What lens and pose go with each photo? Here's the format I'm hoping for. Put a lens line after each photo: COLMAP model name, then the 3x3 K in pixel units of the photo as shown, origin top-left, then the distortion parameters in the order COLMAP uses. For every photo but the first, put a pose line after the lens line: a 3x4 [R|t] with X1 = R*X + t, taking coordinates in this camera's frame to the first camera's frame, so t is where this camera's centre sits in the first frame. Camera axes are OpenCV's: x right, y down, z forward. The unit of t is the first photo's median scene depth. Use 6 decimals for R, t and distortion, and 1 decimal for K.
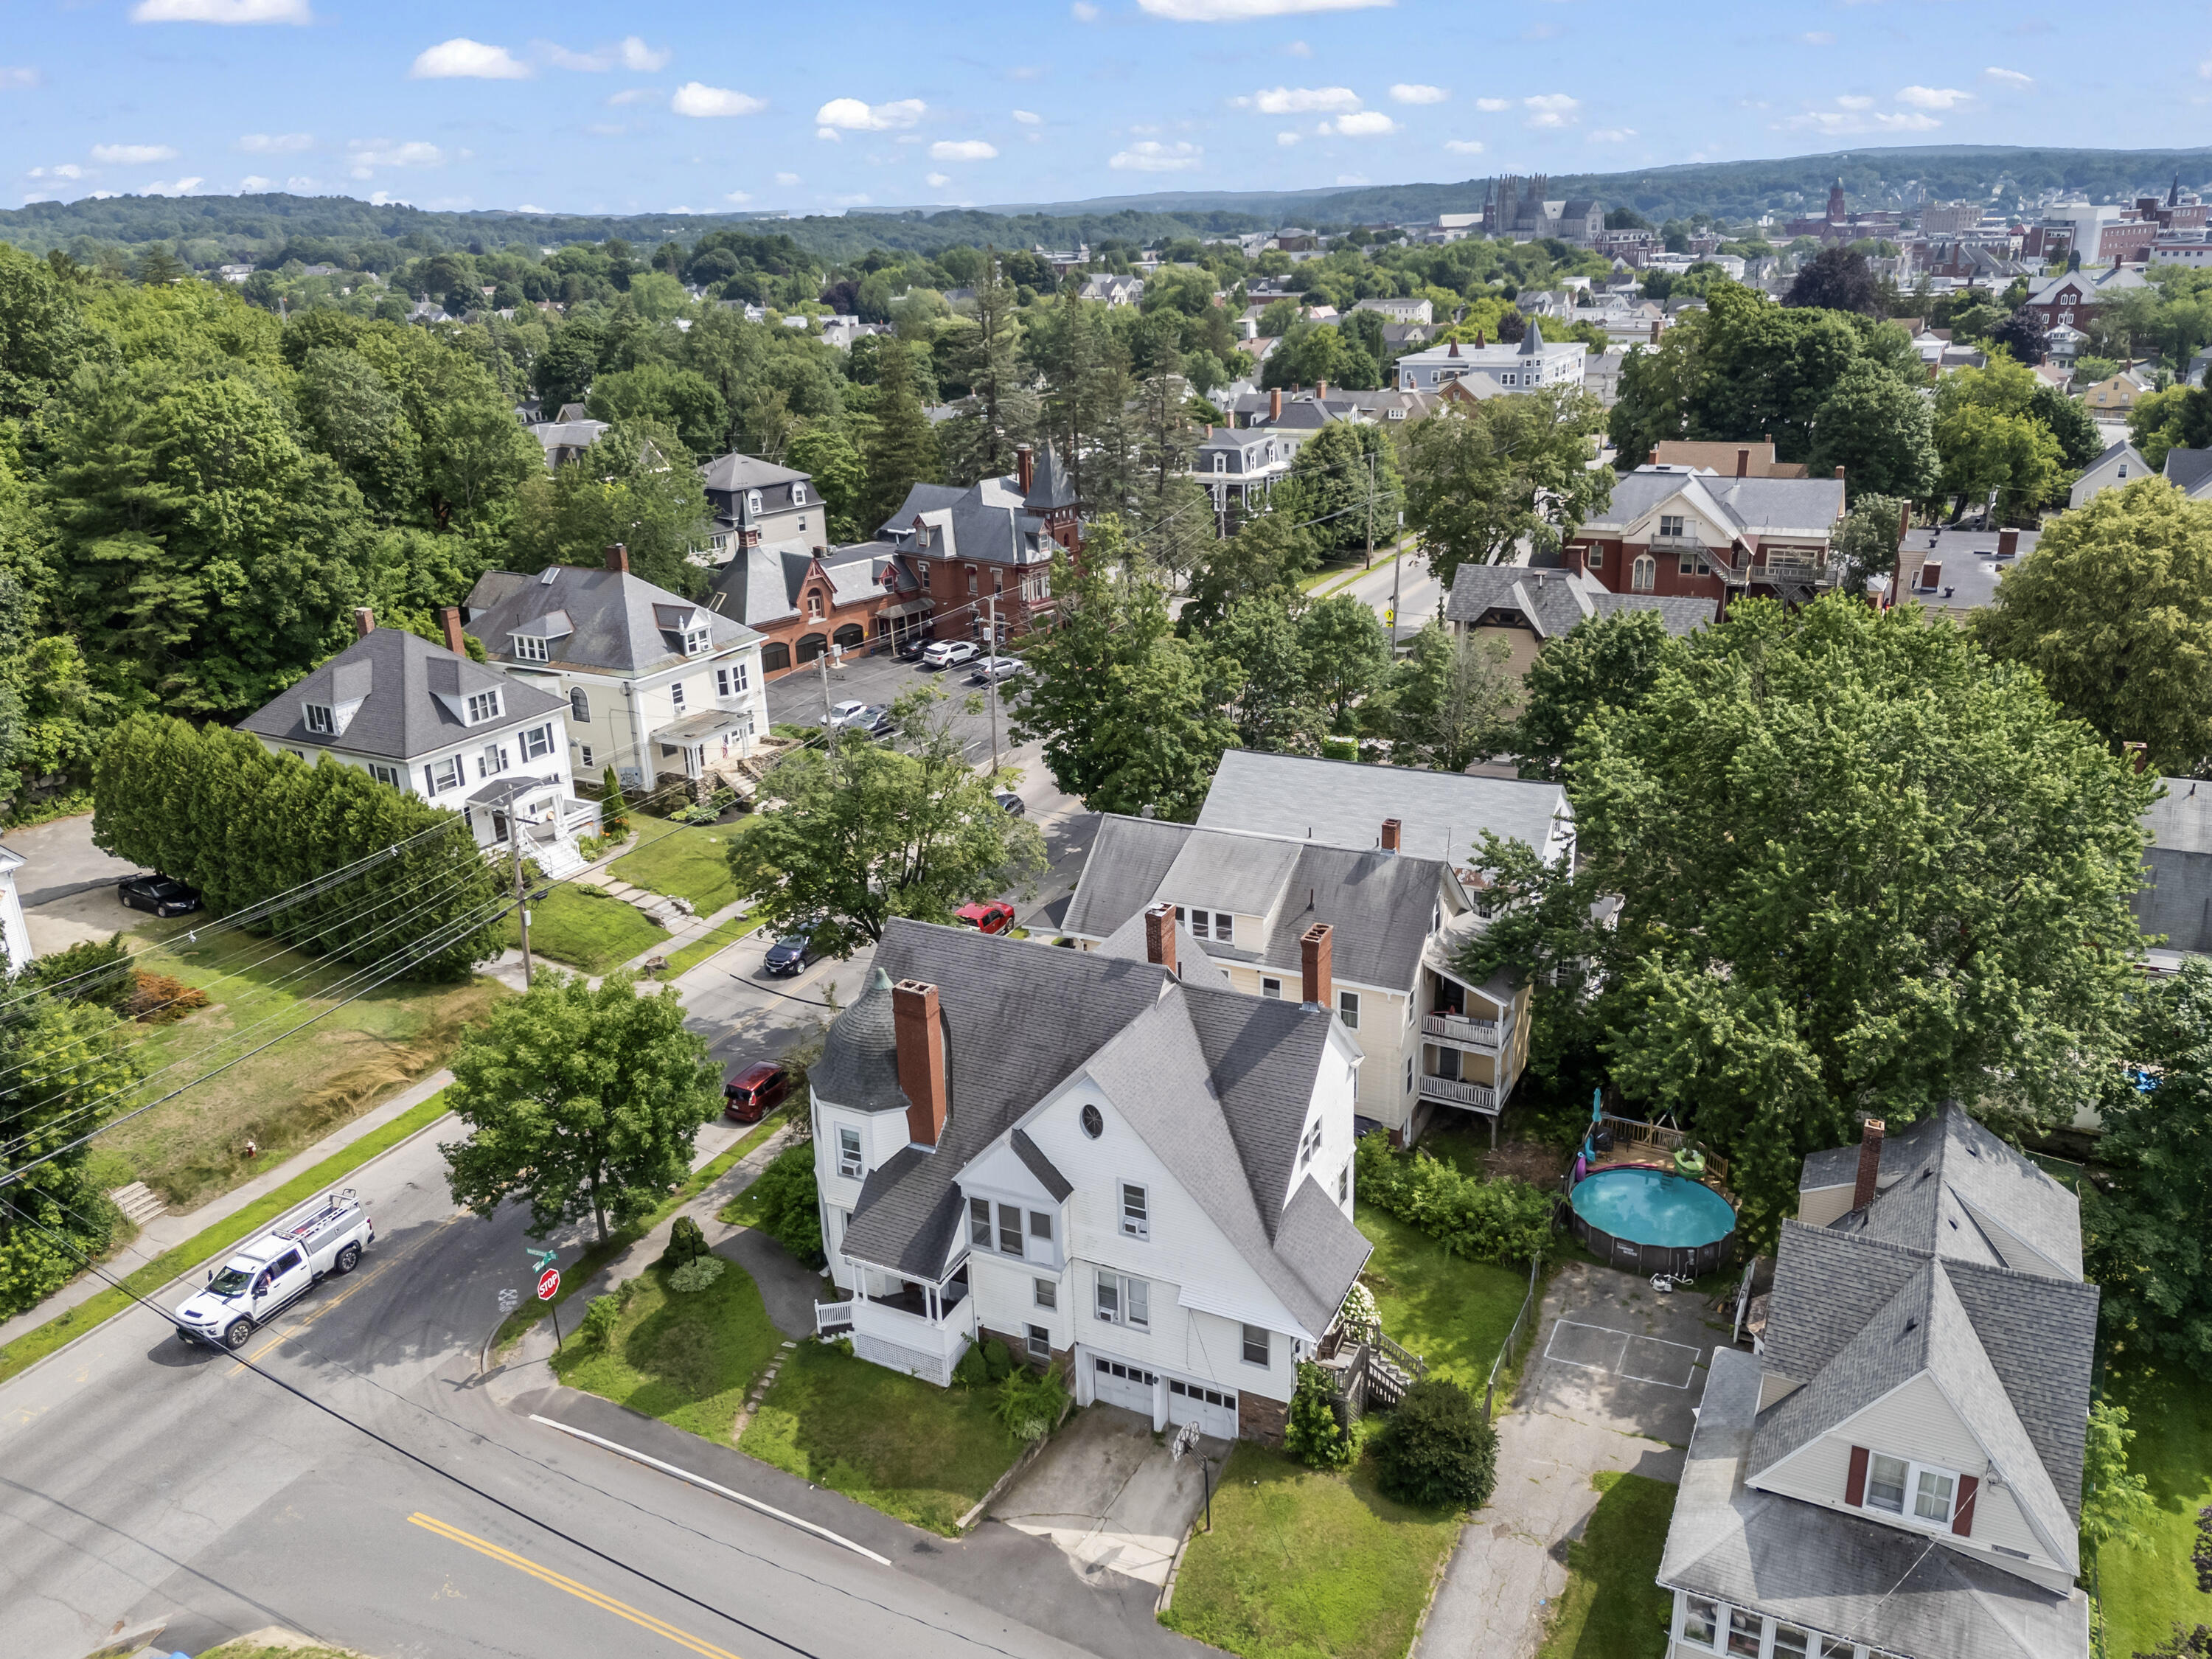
lens RADIAL K [[1626.5, 0, 1115.2], [0, 1626.5, 863.0], [0, 0, 1]] dist [0.071271, -0.059943]
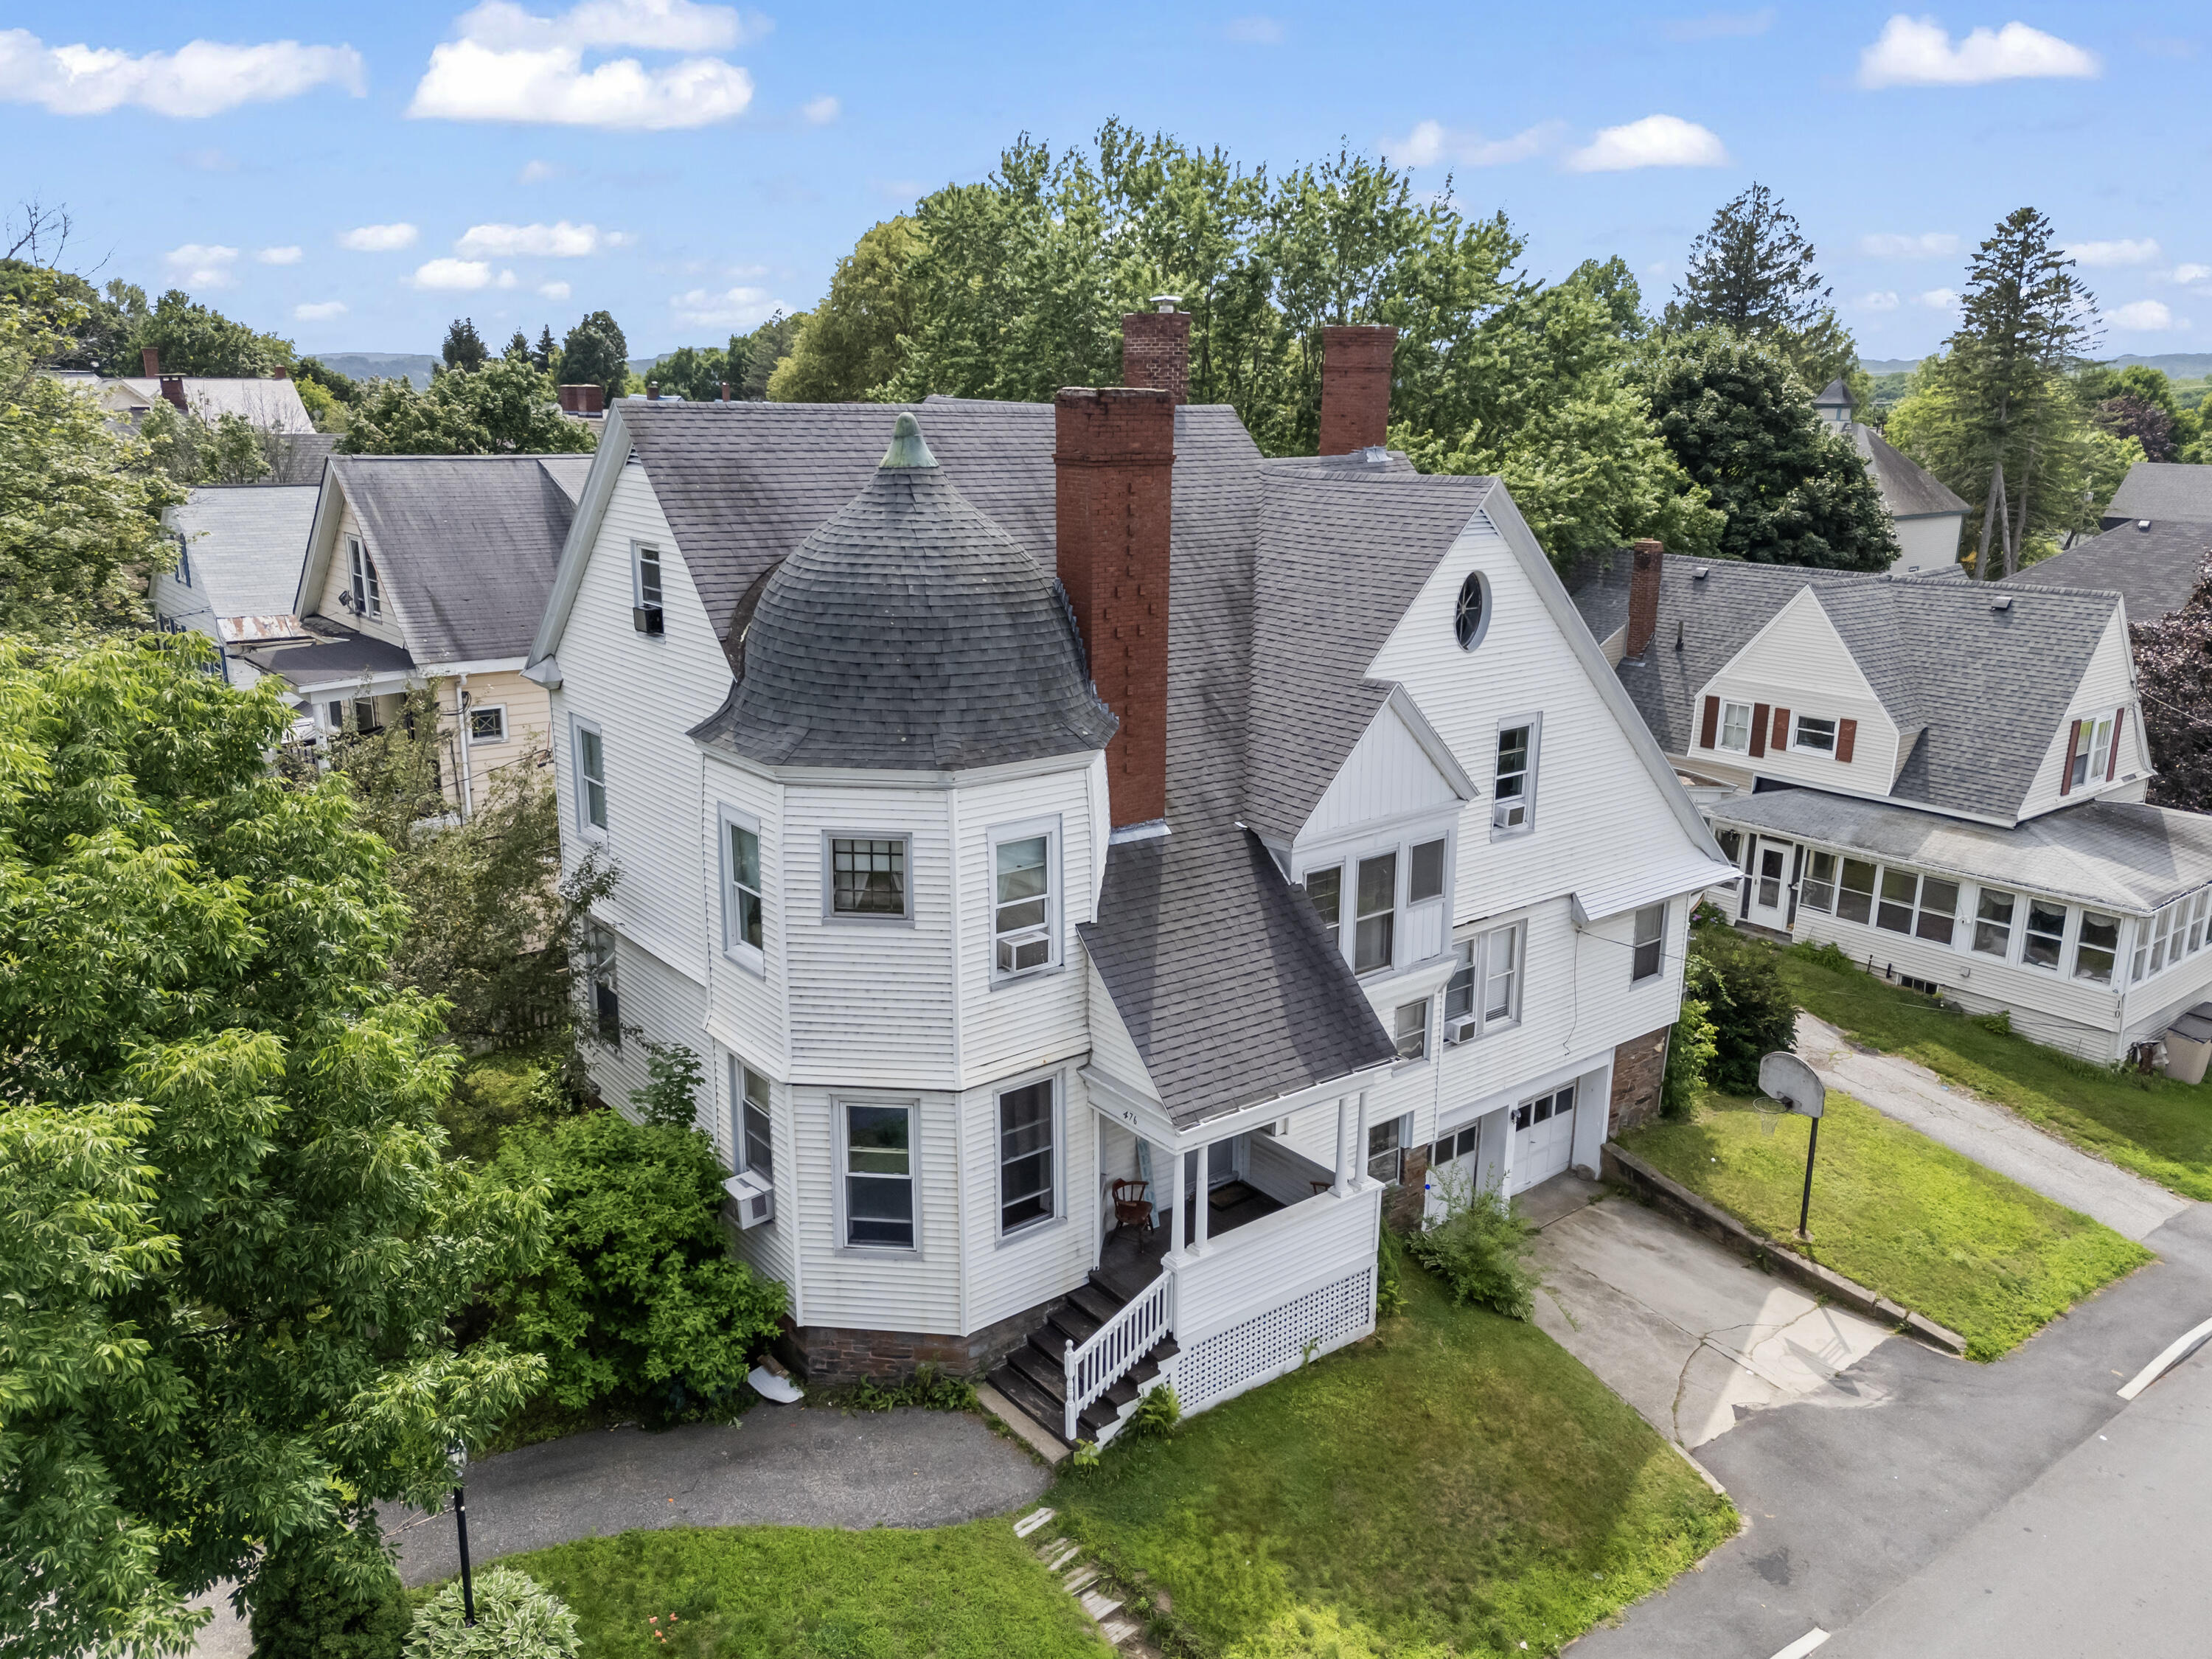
lens RADIAL K [[1626.5, 0, 1105.7], [0, 1626.5, 816.4], [0, 0, 1]] dist [0.071271, -0.059943]
pose [[0.423899, -0.199208, 0.883531, -0.431549], [0.290137, 0.953971, 0.075889, 0.126313], [-0.857980, 0.224176, 0.462185, 0.749485]]
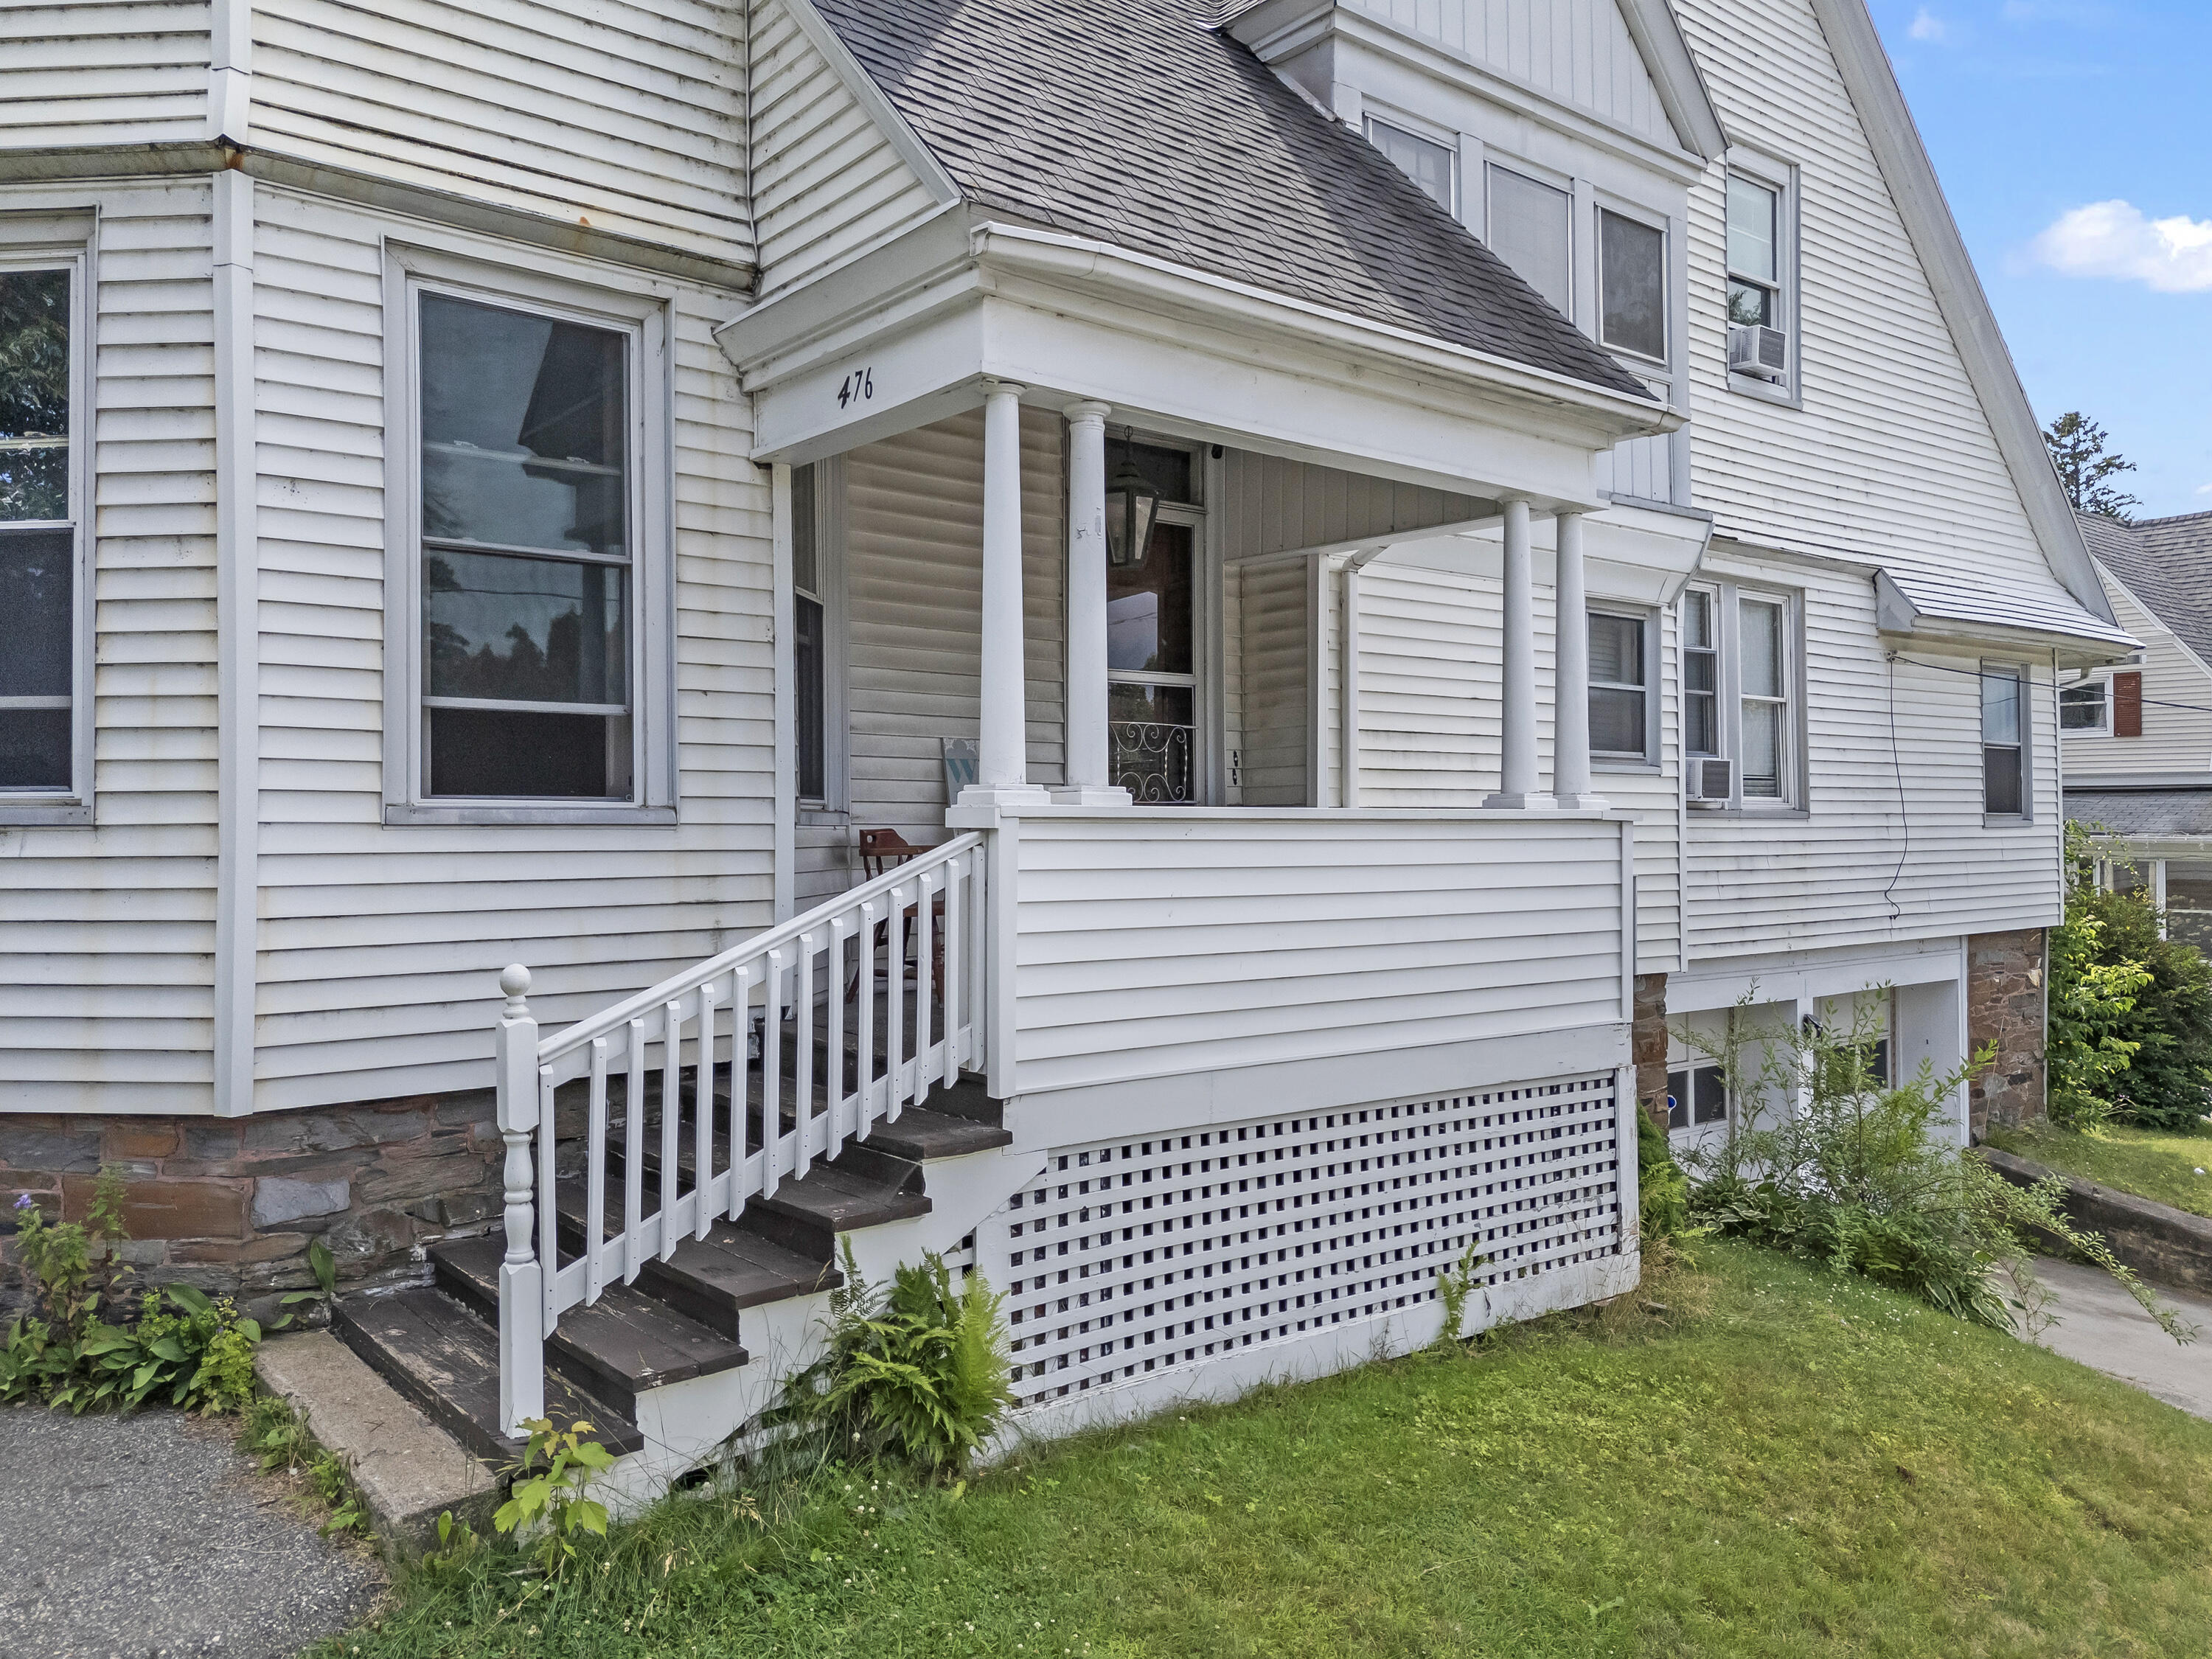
lens RADIAL K [[1626.5, 0, 1098.1], [0, 1626.5, 793.4], [0, 0, 1]] dist [0.071271, -0.059943]
pose [[0.425239, 0.045160, 0.903954, -0.228228], [0.299412, 0.935502, -0.187586, 0.262825], [-0.854122, 0.350423, 0.384290, 0.872078]]
